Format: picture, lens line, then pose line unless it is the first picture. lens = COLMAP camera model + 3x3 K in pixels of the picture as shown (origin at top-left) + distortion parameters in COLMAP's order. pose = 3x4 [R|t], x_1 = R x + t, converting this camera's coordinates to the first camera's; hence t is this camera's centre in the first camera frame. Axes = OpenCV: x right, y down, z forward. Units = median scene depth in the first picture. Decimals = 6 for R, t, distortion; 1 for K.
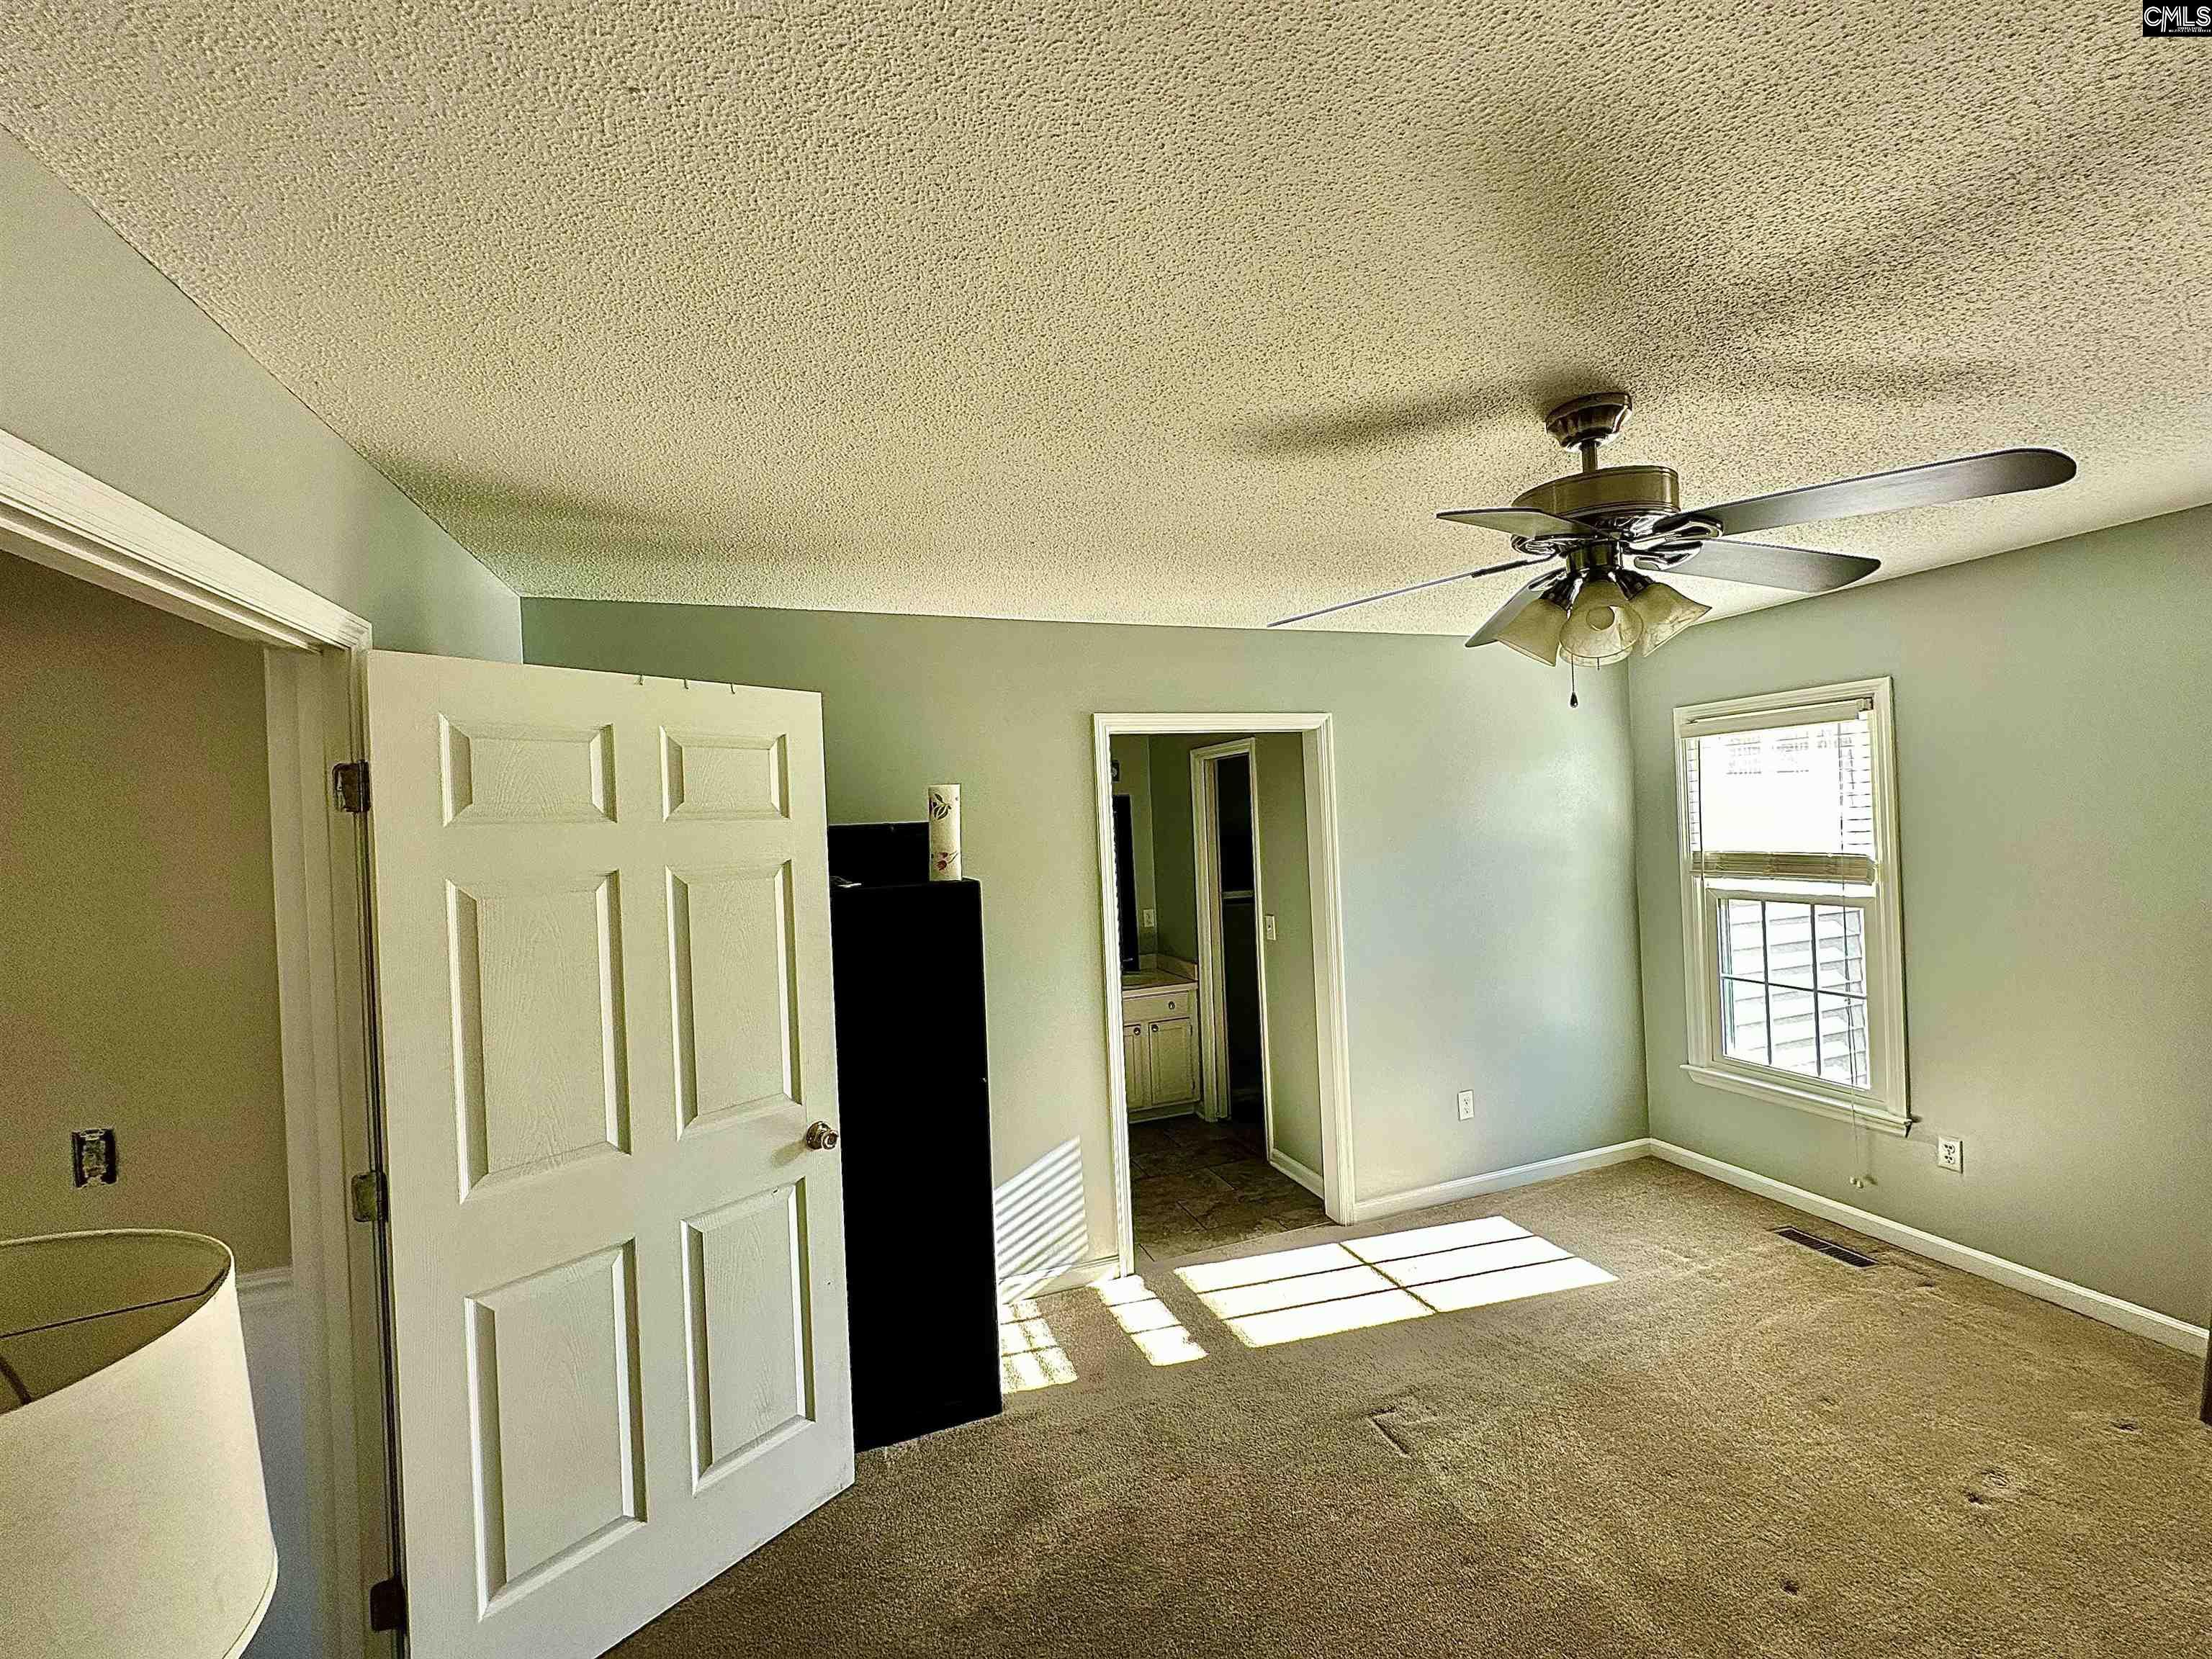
lens RADIAL K [[886.9, 0, 1091.9], [0, 886.9, 842.3], [0, 0, 1]] dist [-0.001193, 0.000412]
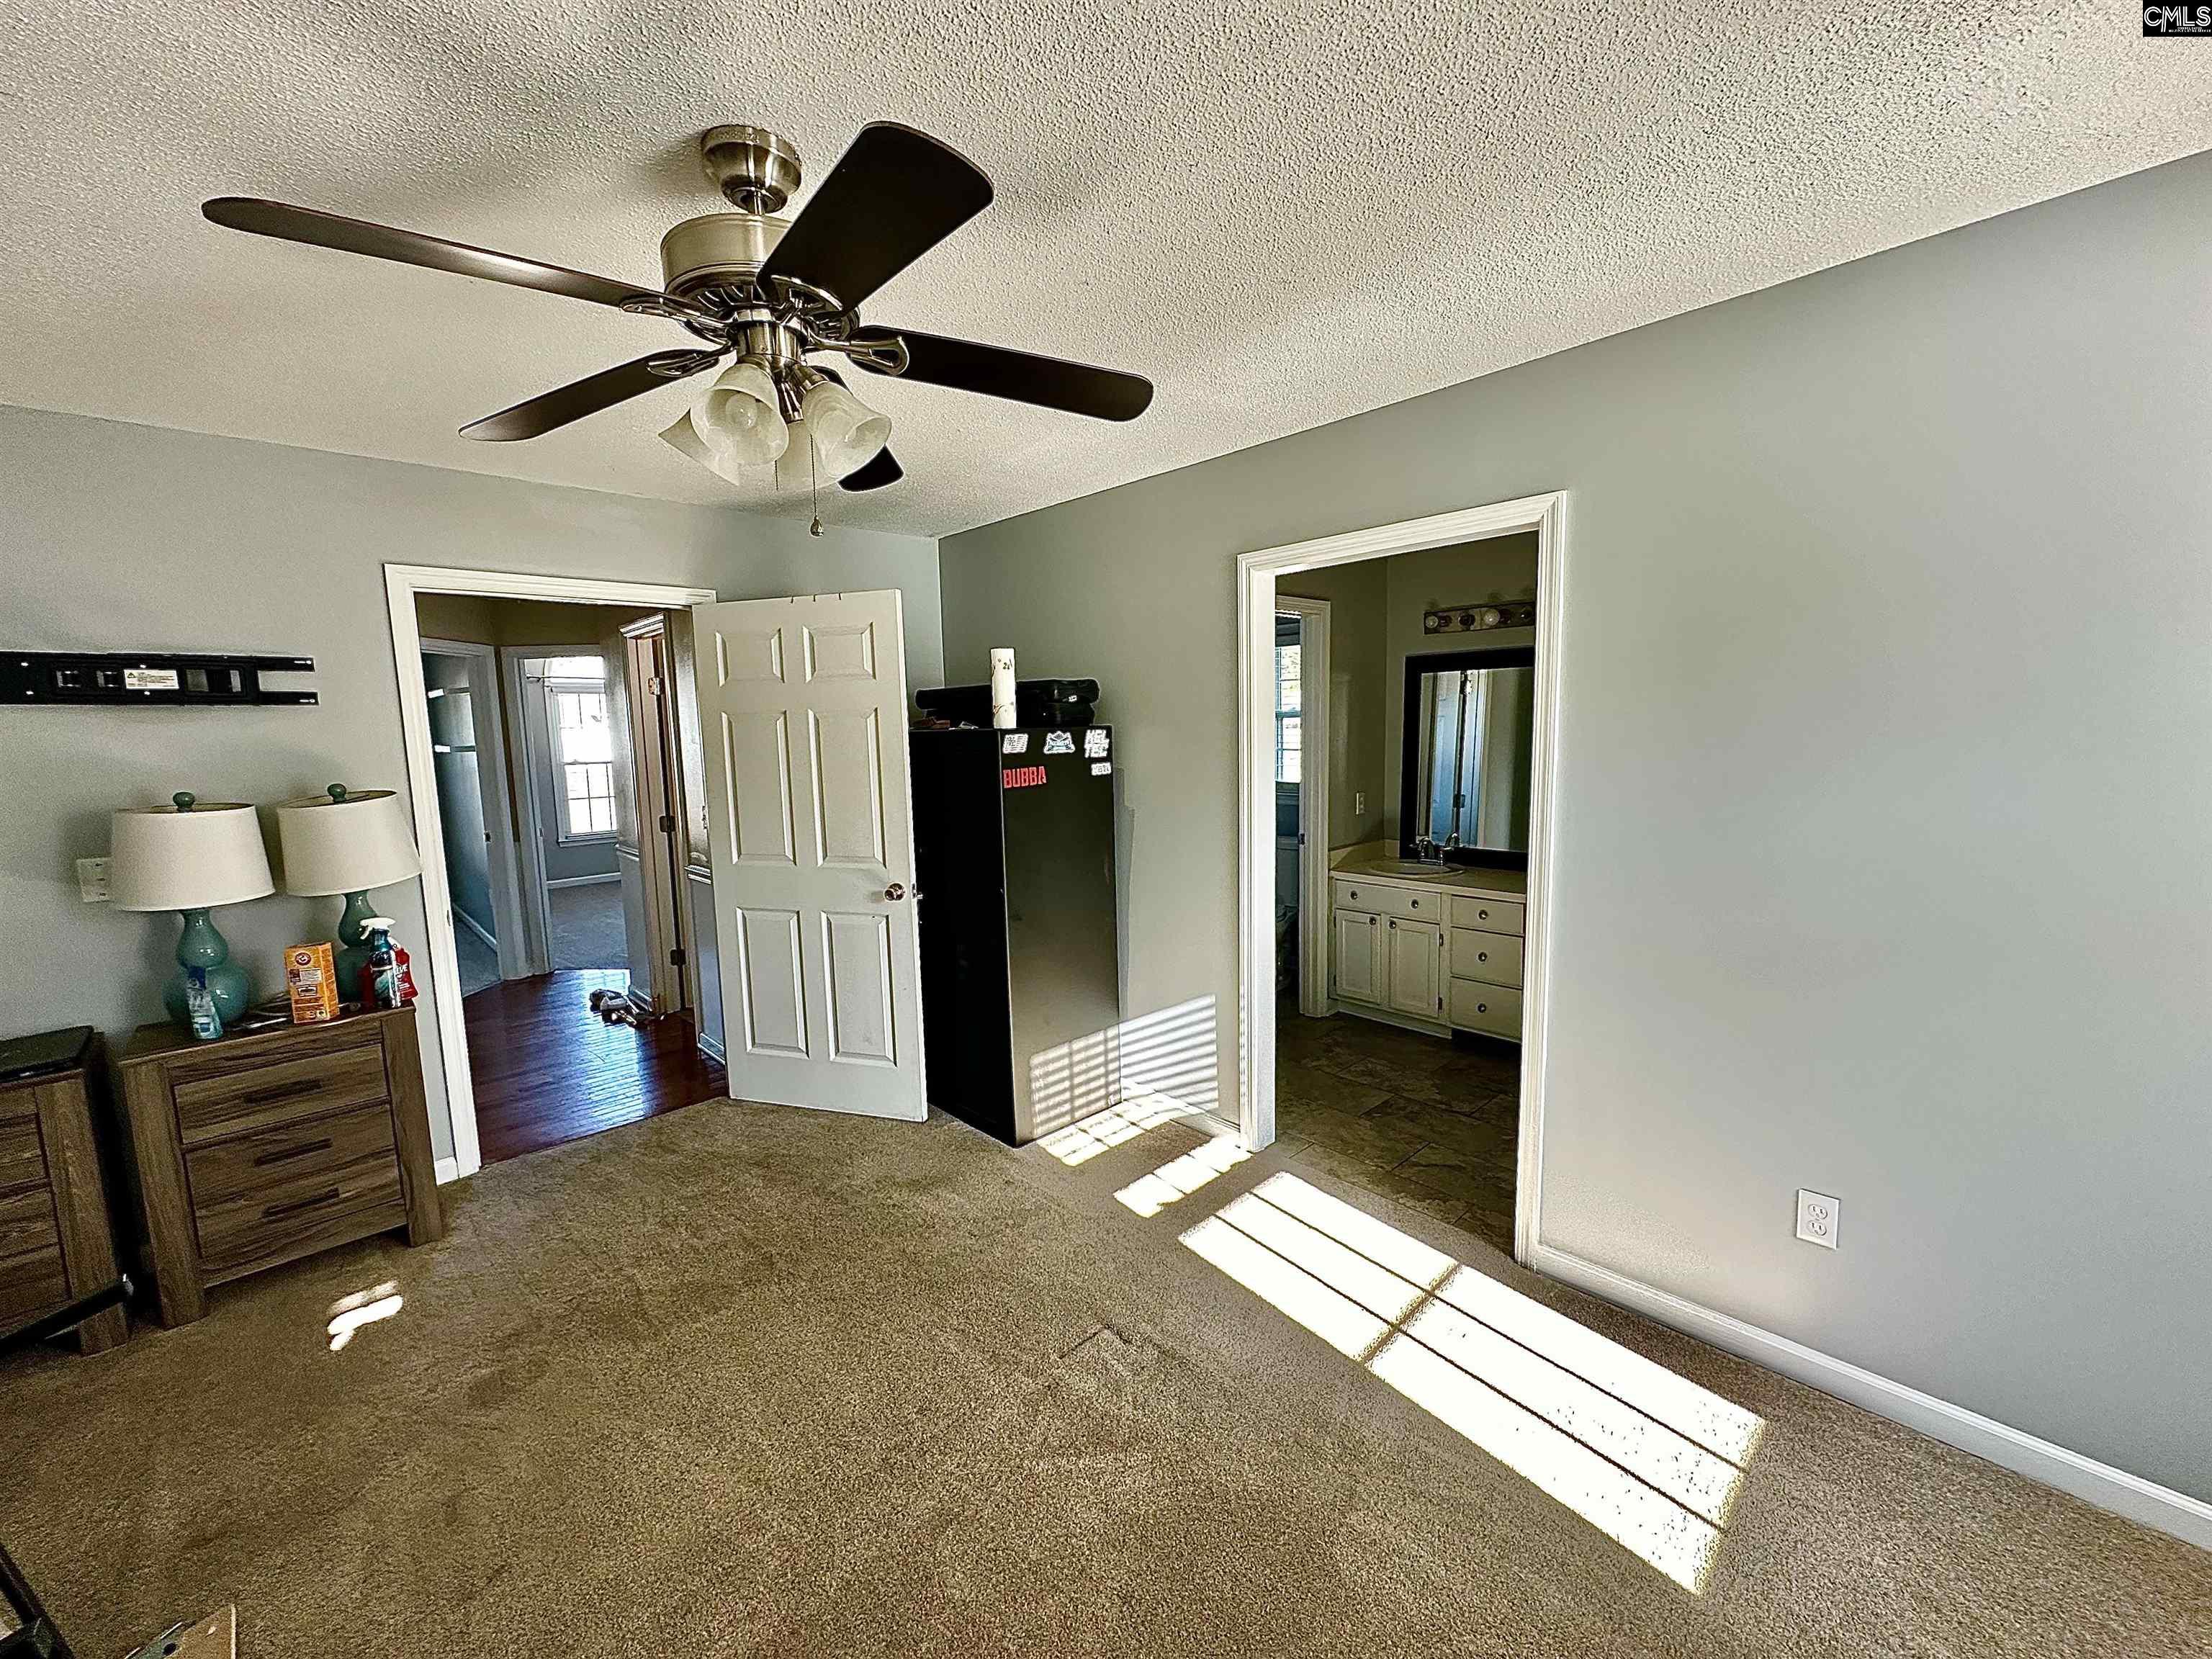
lens RADIAL K [[886.9, 0, 1109.3], [0, 886.9, 835.7], [0, 0, 1]] dist [-0.001193, 0.000412]
pose [[0.404246, 0.152057, -0.901923, 0.891652], [-0.005256, 0.986454, 0.163952, -0.010567], [0.914635, -0.061537, 0.399569, 0.549759]]
